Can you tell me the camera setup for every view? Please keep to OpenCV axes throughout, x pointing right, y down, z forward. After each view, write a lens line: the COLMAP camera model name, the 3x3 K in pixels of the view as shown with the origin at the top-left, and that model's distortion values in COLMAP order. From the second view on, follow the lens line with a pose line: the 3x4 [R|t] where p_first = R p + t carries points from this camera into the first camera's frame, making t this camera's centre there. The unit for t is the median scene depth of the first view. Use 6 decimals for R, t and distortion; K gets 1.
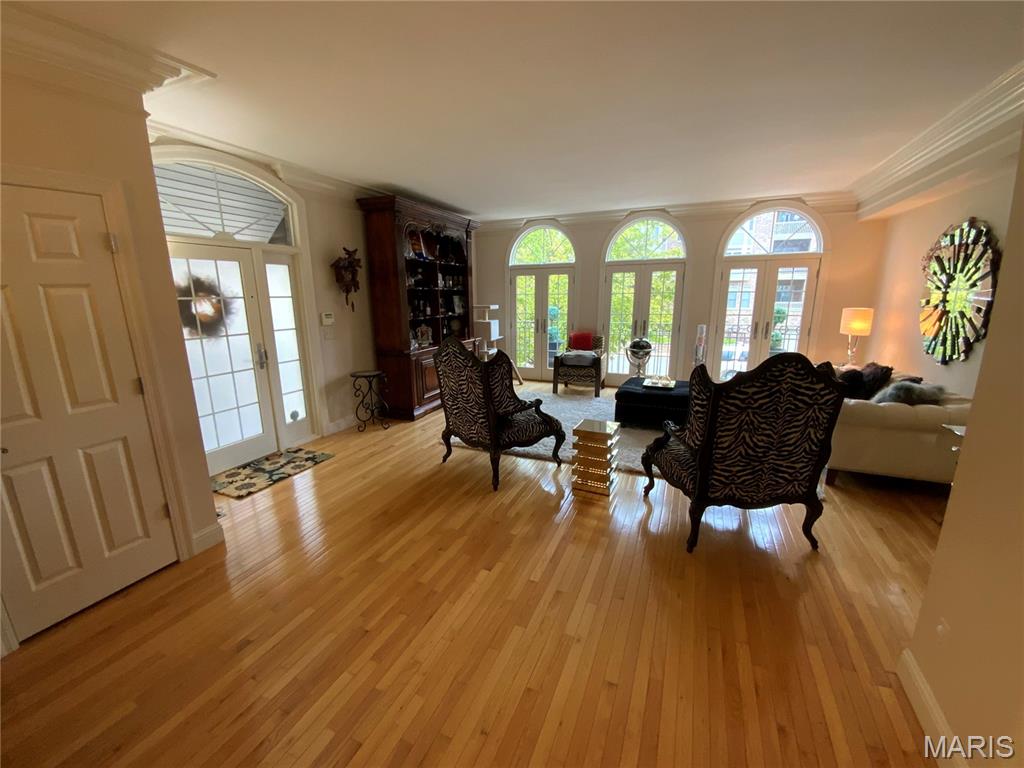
lens RADIAL K [[411.2, 0, 512.0], [0, 411.2, 384.0], [0, 0, 1]] dist [0.009525, -0.014950]
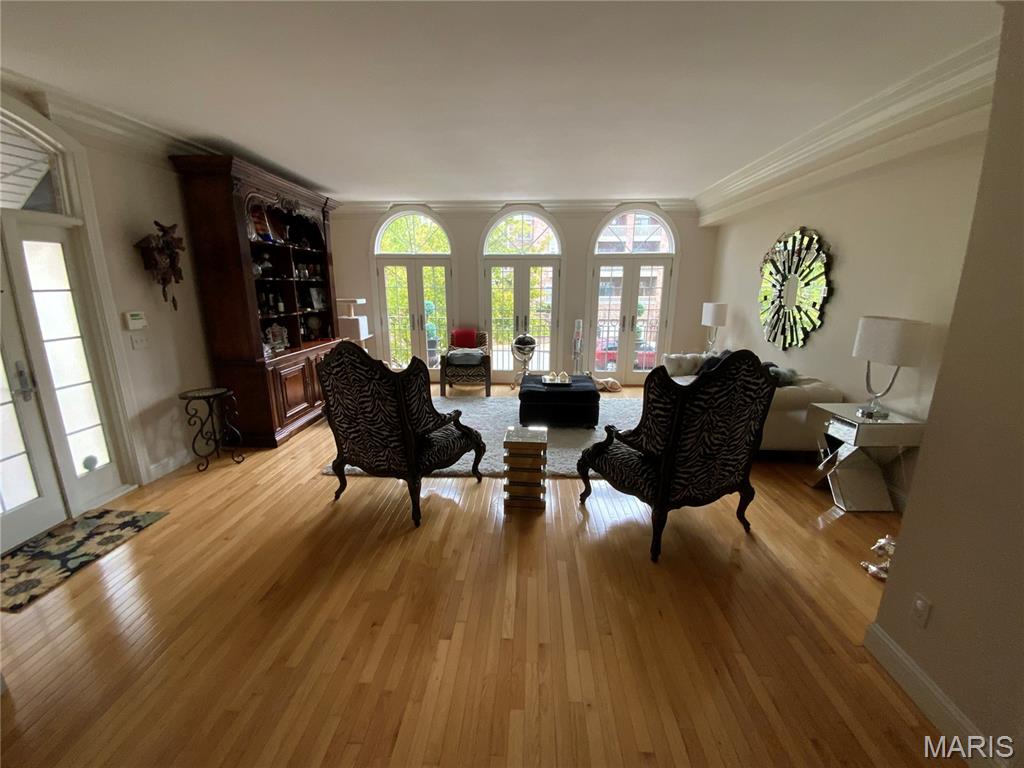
lens RADIAL K [[411.2, 0, 512.0], [0, 411.2, 384.0], [0, 0, 1]] dist [0.009525, -0.014950]
pose [[0.934084, -0.071230, 0.349876, -0.104074], [0.065789, 0.997457, 0.027427, -0.028685], [-0.350940, -0.002601, 0.936395, 0.121410]]
